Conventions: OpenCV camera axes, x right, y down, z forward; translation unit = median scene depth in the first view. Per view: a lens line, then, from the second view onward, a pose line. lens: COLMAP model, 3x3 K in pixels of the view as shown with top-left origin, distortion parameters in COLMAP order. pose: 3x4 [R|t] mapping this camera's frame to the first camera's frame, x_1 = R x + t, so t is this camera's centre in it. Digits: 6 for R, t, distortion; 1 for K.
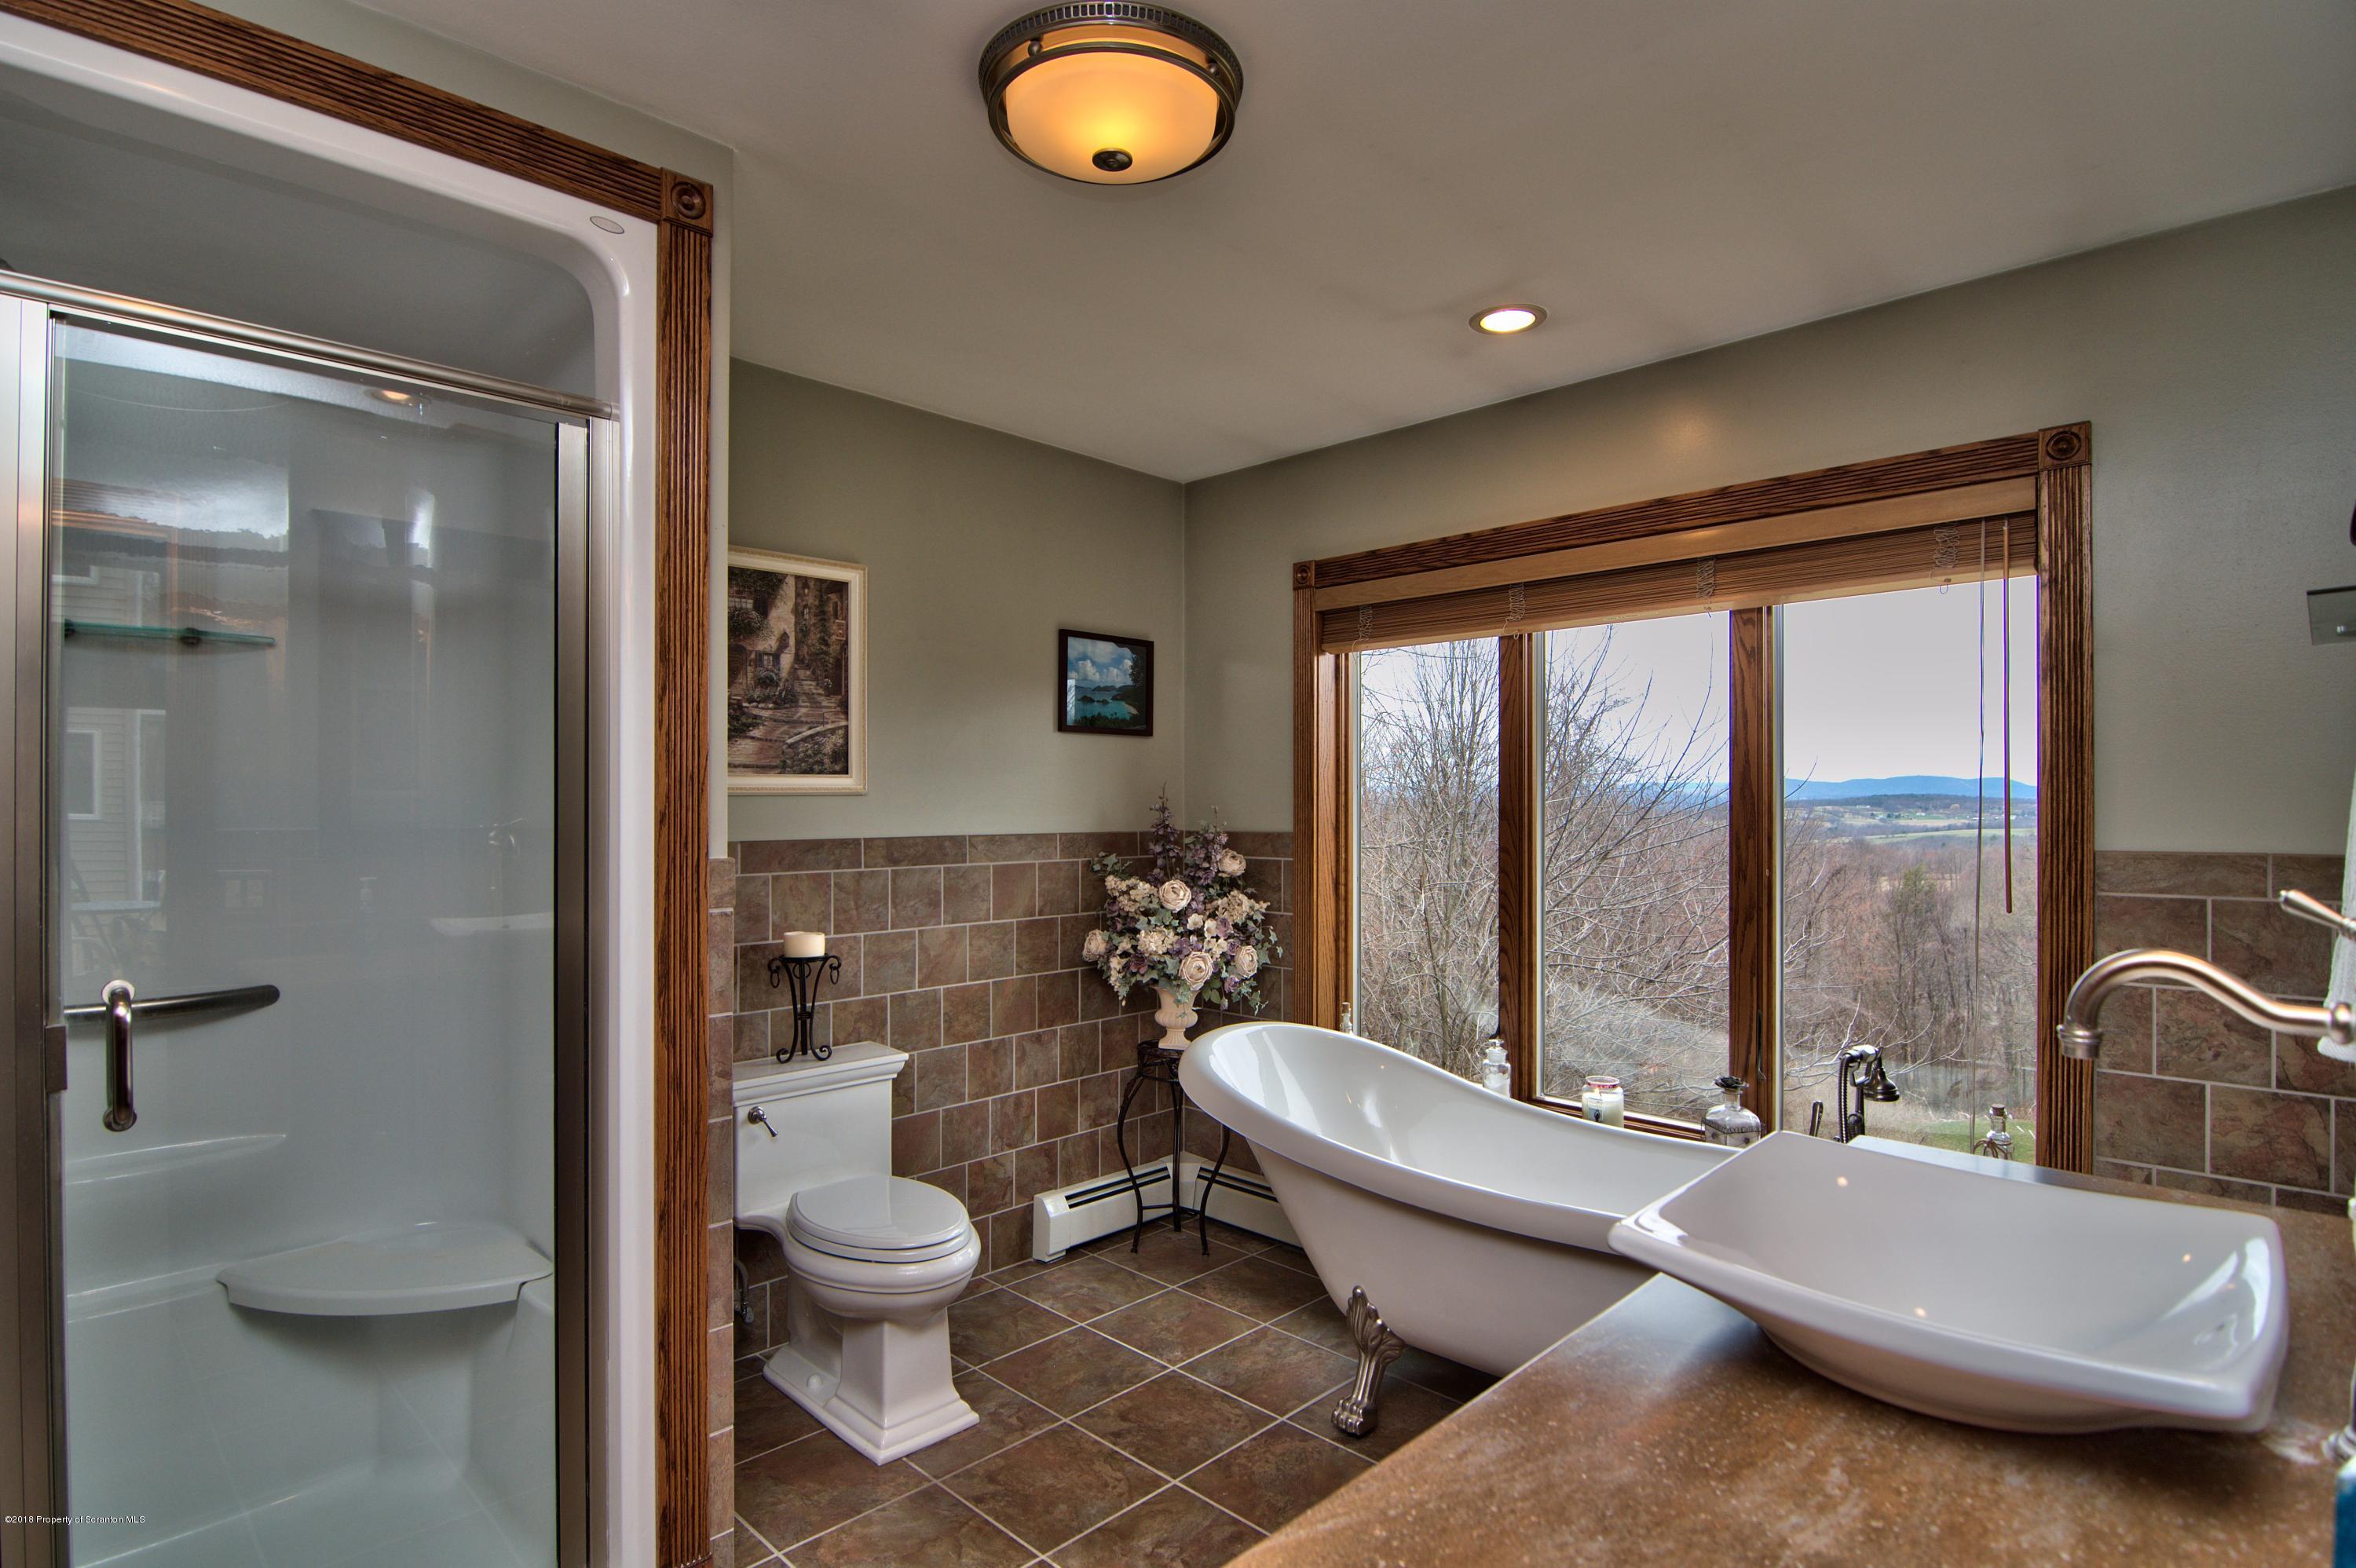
lens RADIAL K [[1188.3, 0, 1178.9], [0, 1188.3, 787.8], [0, 0, 1]] dist [-0.000152, -0.000203]
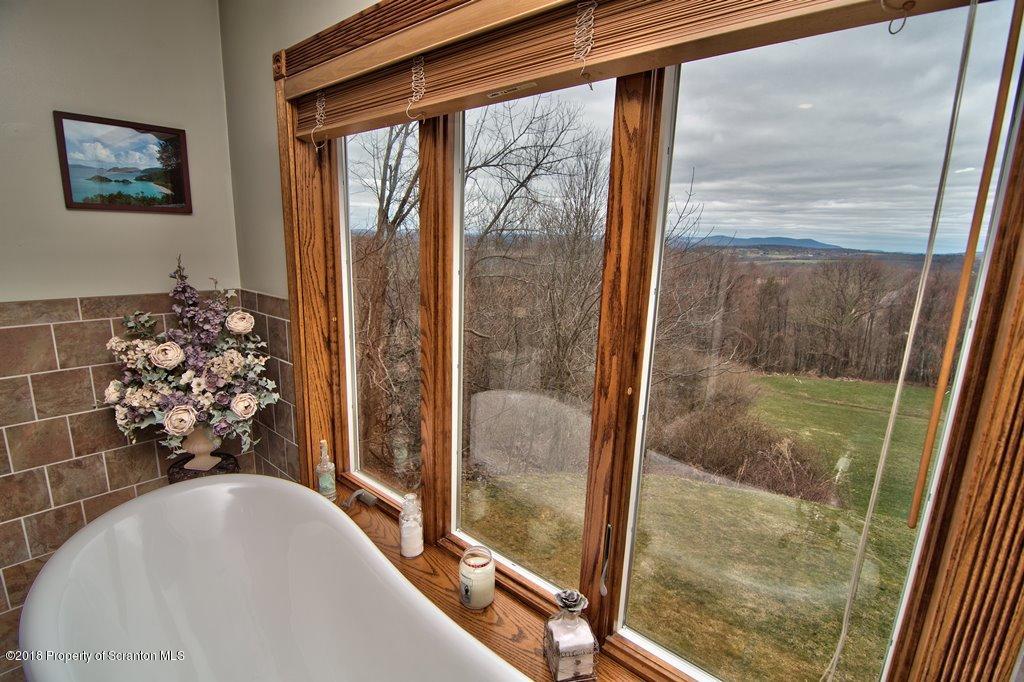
lens RADIAL K [[487.3, 0, 508.9], [0, 487.3, 345.4], [0, 0, 1]] dist [-0.007897, -0.009199]
pose [[0.997783, 0.013699, 0.065131, 0.290312], [-0.027930, 0.974435, 0.222927, -0.033471], [-0.060412, -0.224252, 0.972657, 0.501620]]
